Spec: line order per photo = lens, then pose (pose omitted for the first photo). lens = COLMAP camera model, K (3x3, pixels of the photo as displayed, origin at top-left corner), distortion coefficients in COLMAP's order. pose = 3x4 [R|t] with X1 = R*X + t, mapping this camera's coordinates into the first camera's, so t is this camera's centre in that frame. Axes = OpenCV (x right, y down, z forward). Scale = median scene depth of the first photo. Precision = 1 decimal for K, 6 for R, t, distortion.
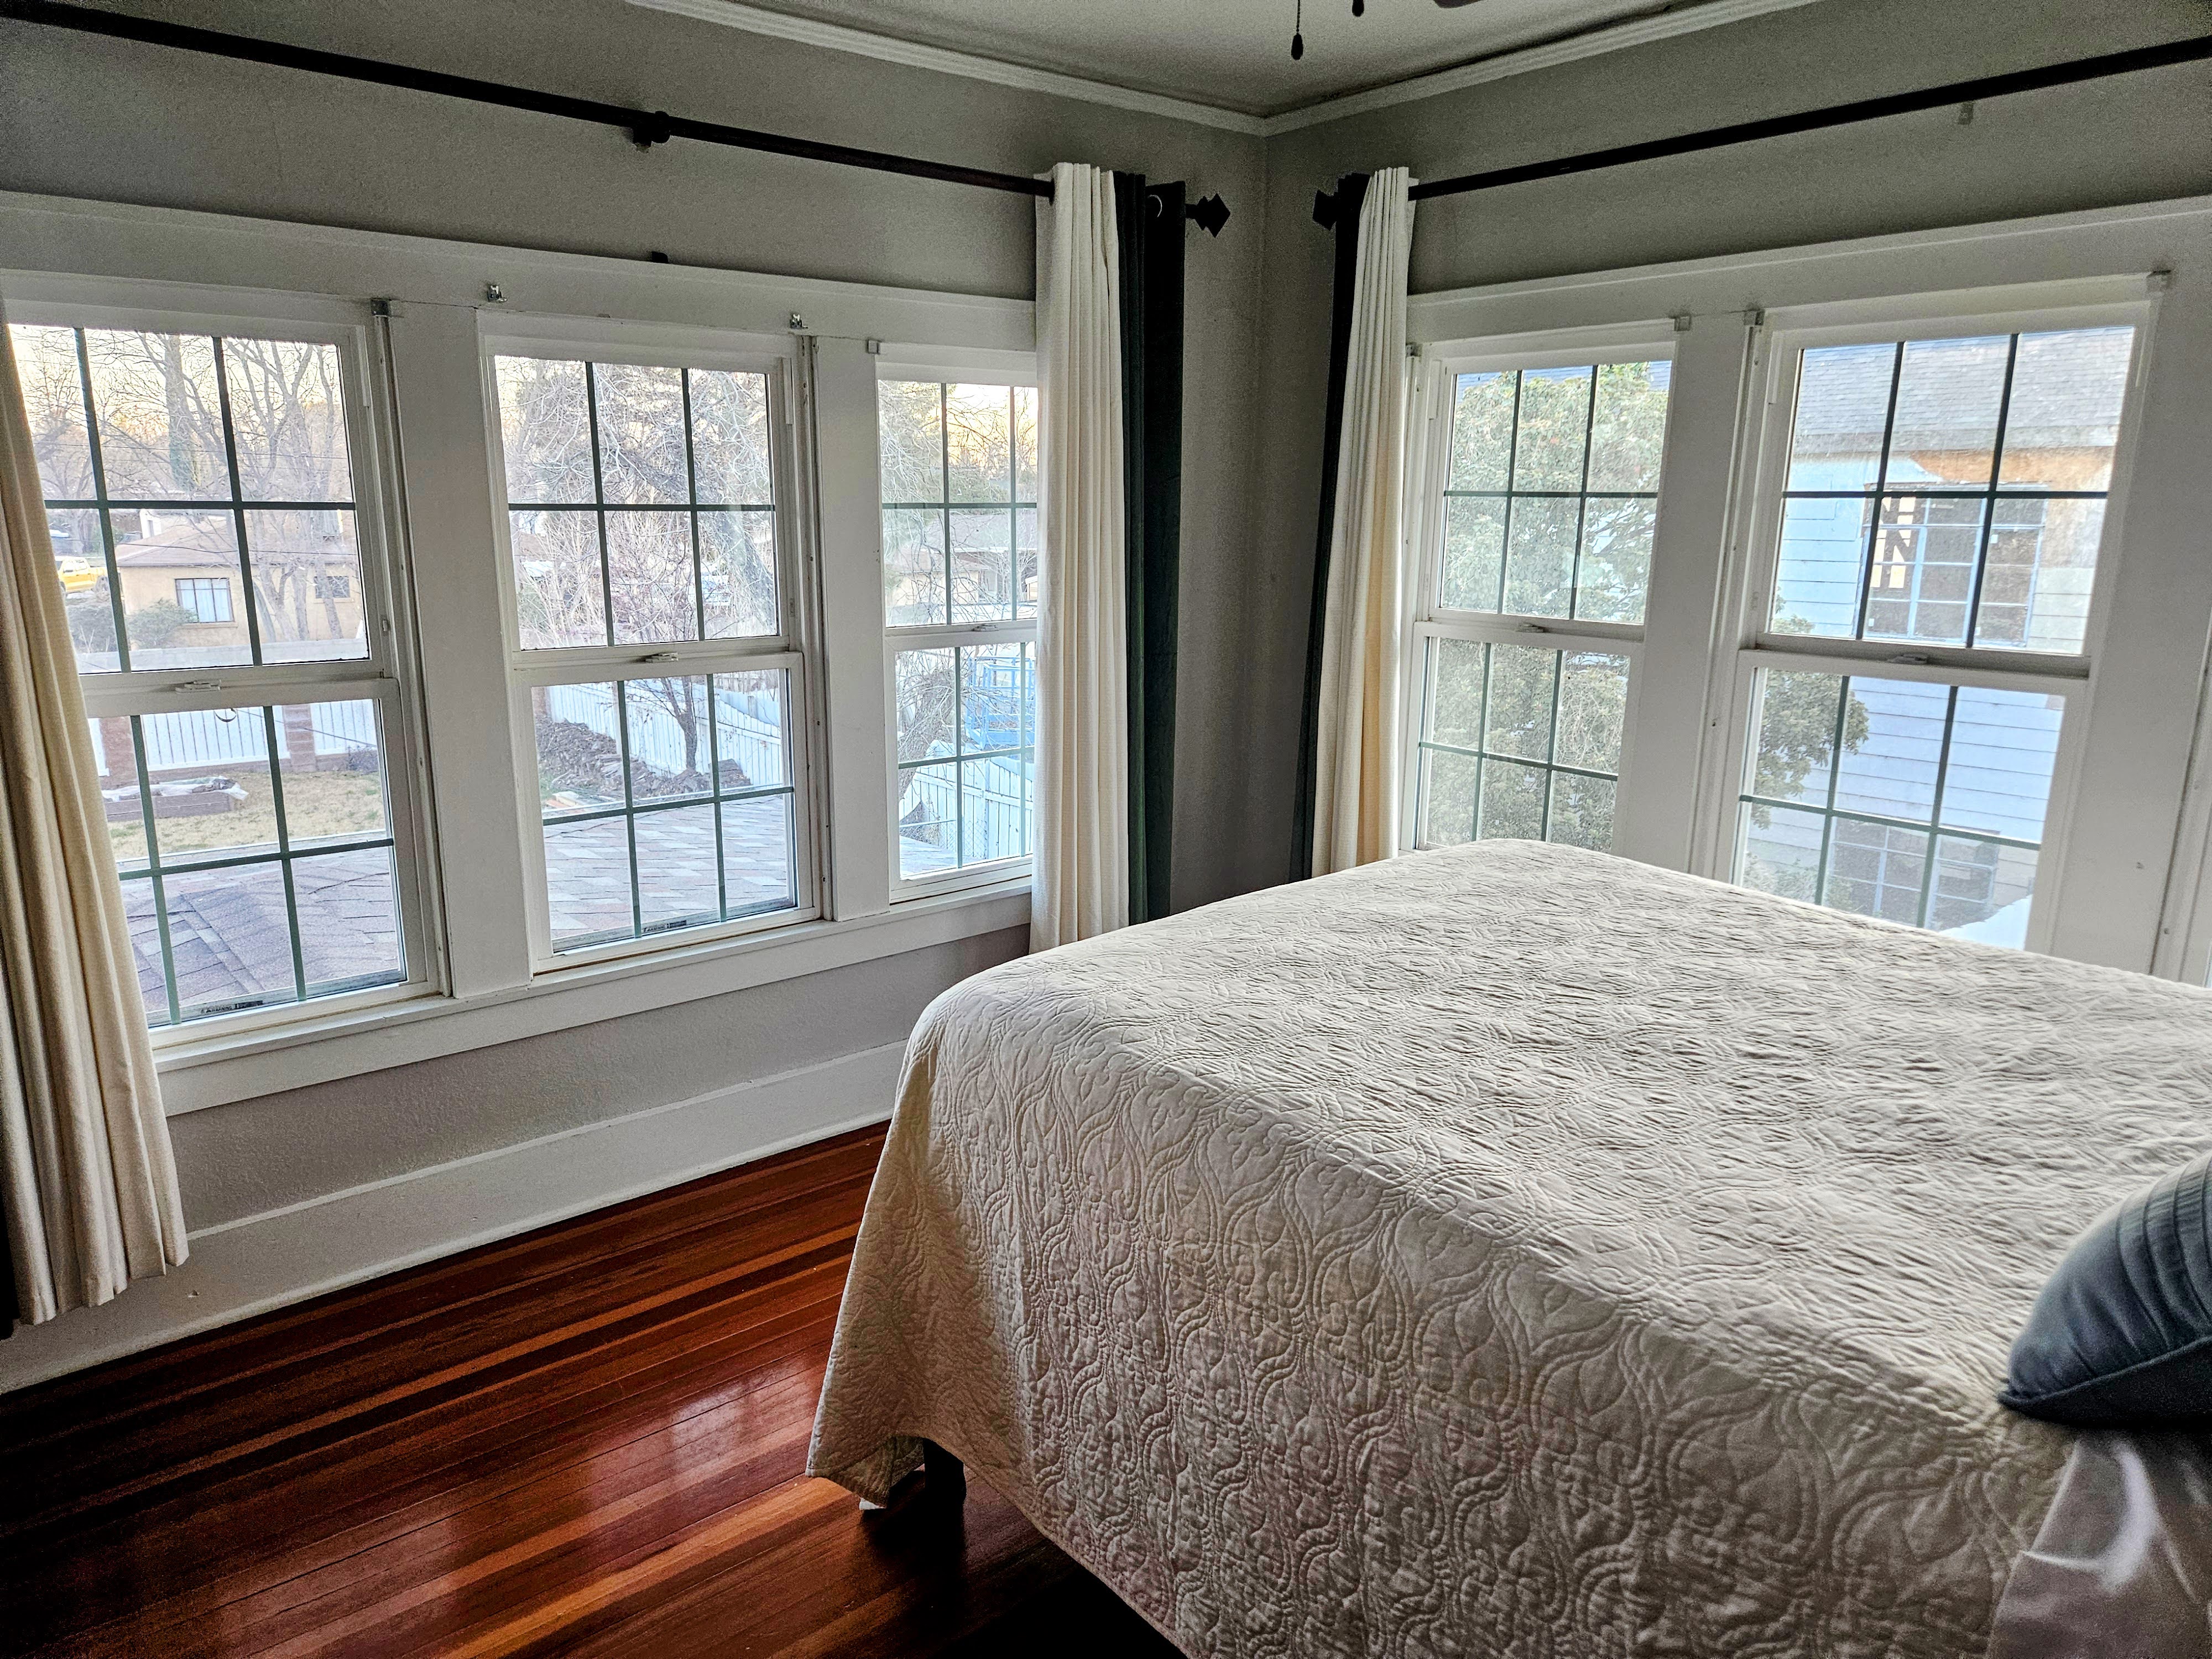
lens RADIAL K [[1472.1, 0, 1106.8], [0, 1472.1, 843.0], [0, 0, 1]] dist [0.076073, -0.048443]
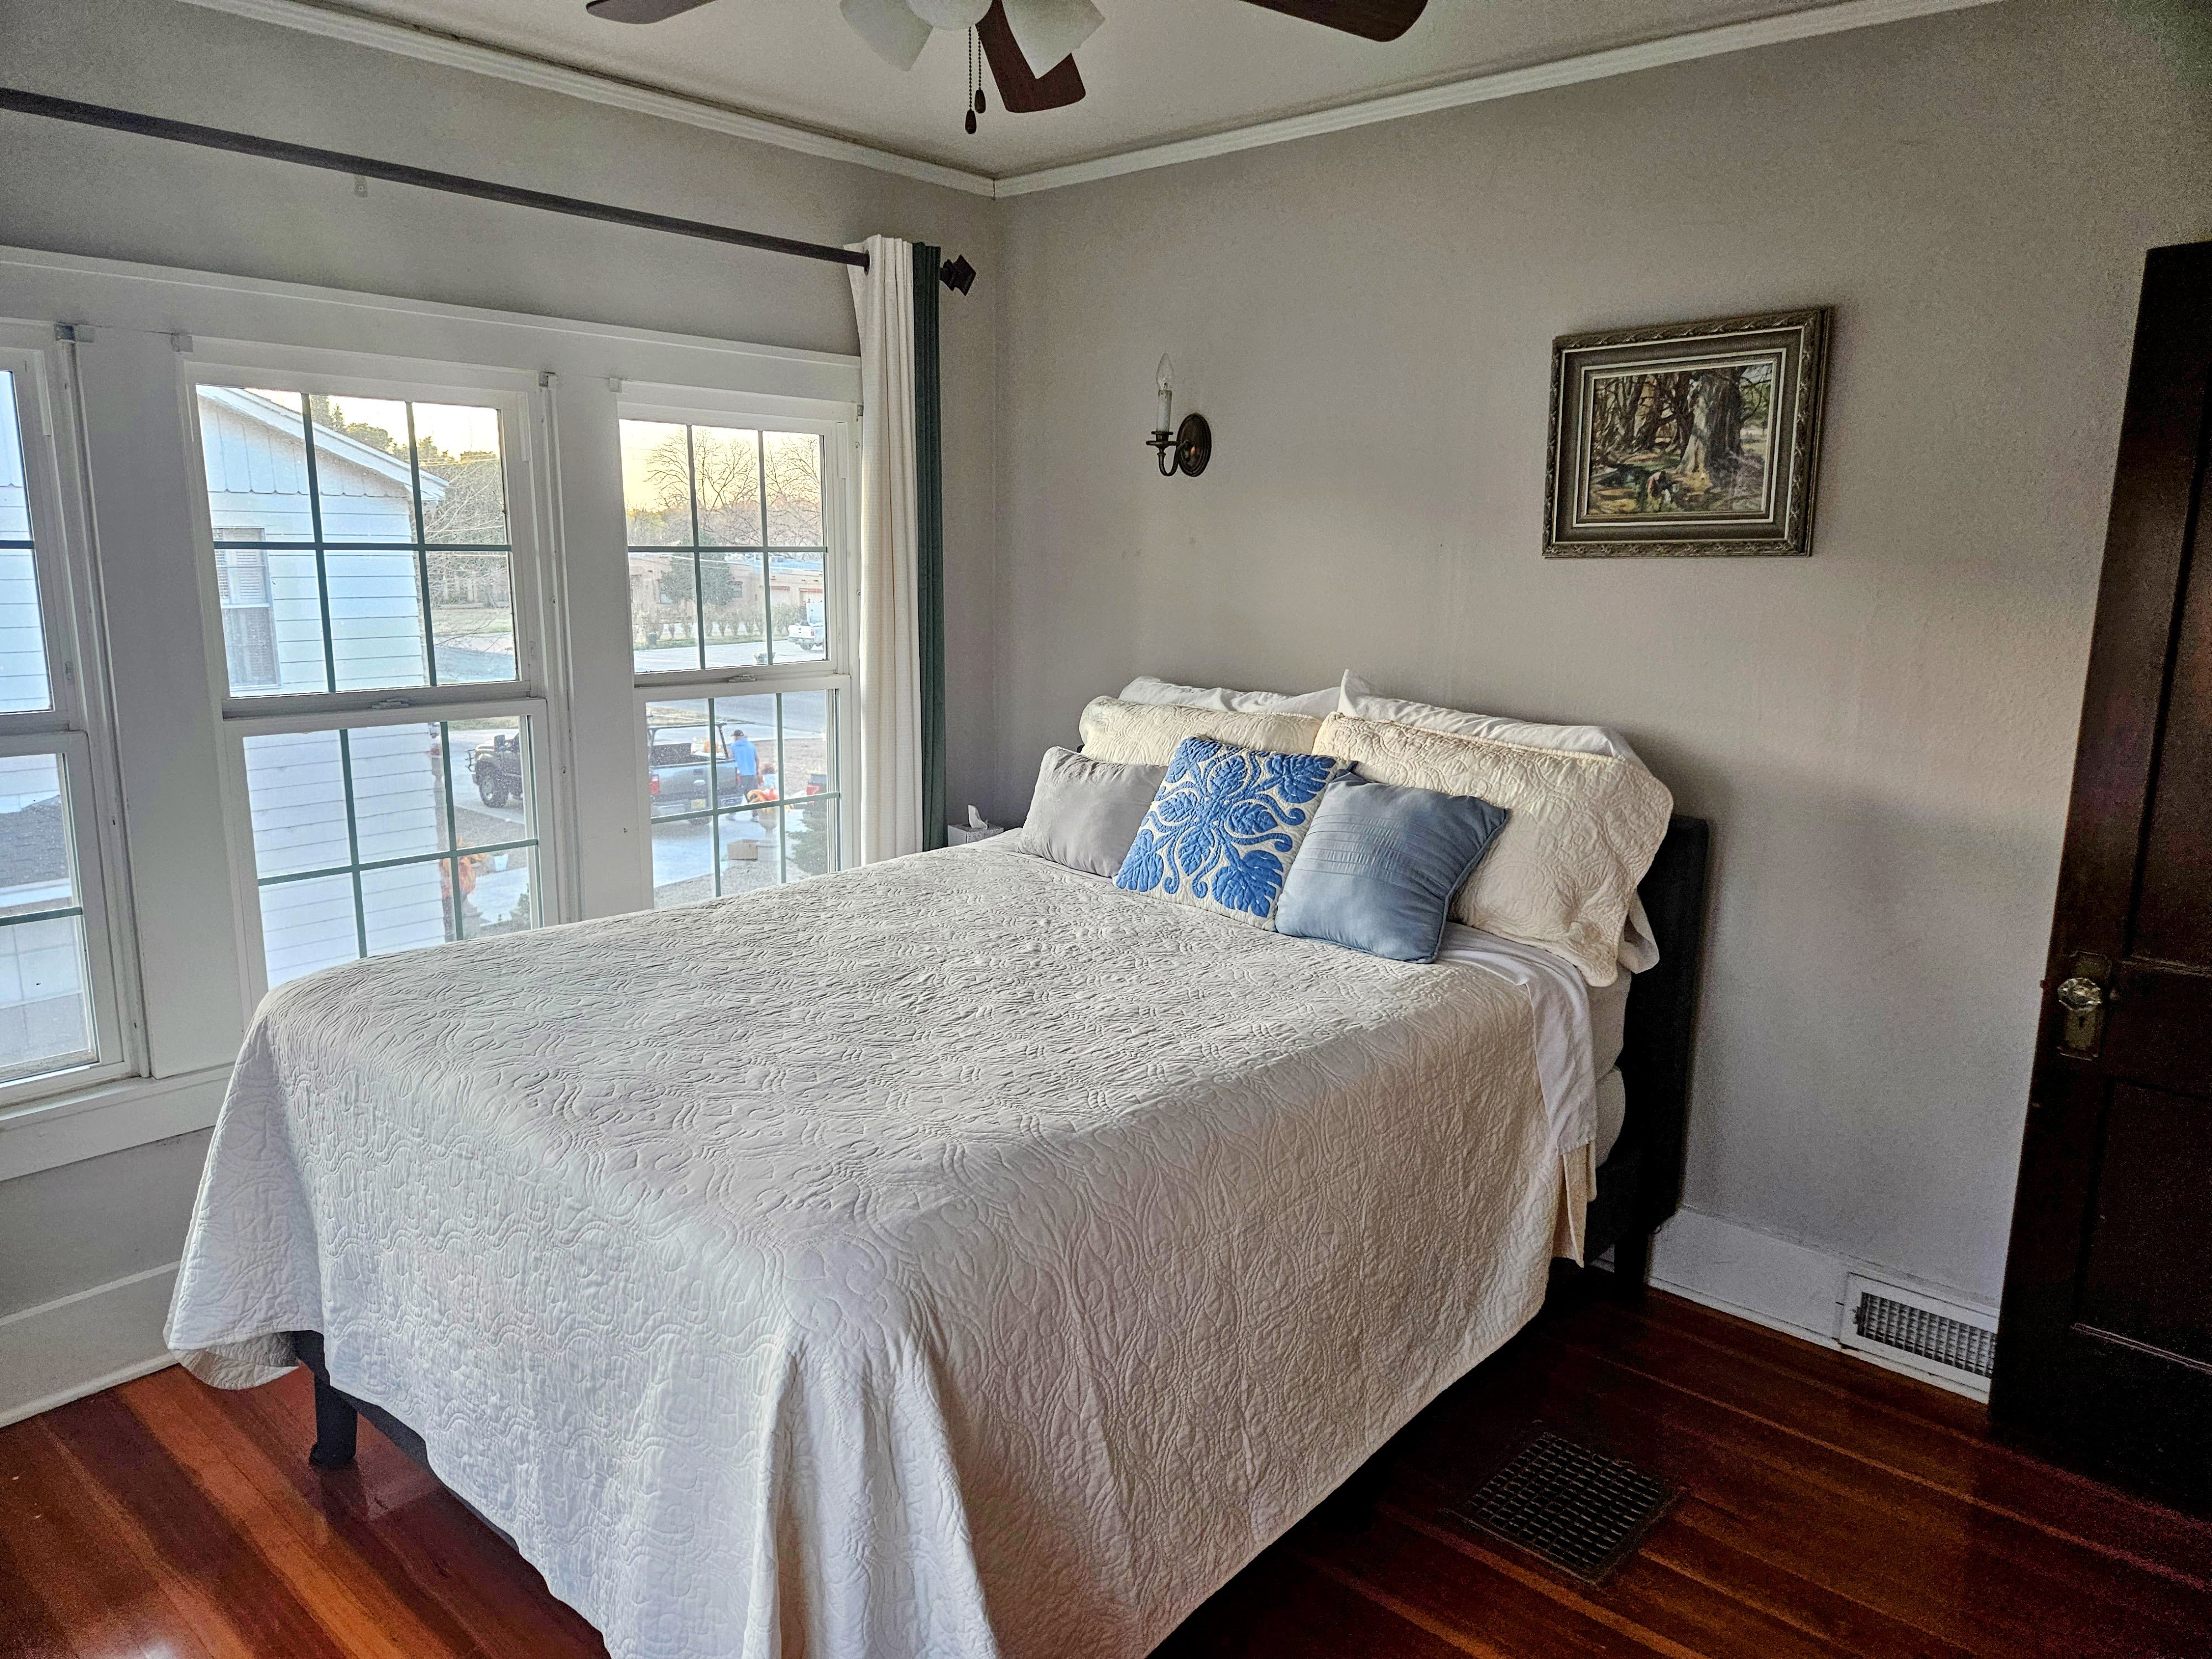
lens RADIAL K [[1472.1, 0, 1106.8], [0, 1472.1, 843.0], [0, 0, 1]] dist [0.076073, -0.048443]
pose [[-0.172791, -0.197762, 0.964901, -0.906693], [0.215969, 0.948189, 0.233012, -0.267027], [-0.960989, 0.248651, -0.121129, 1.086782]]
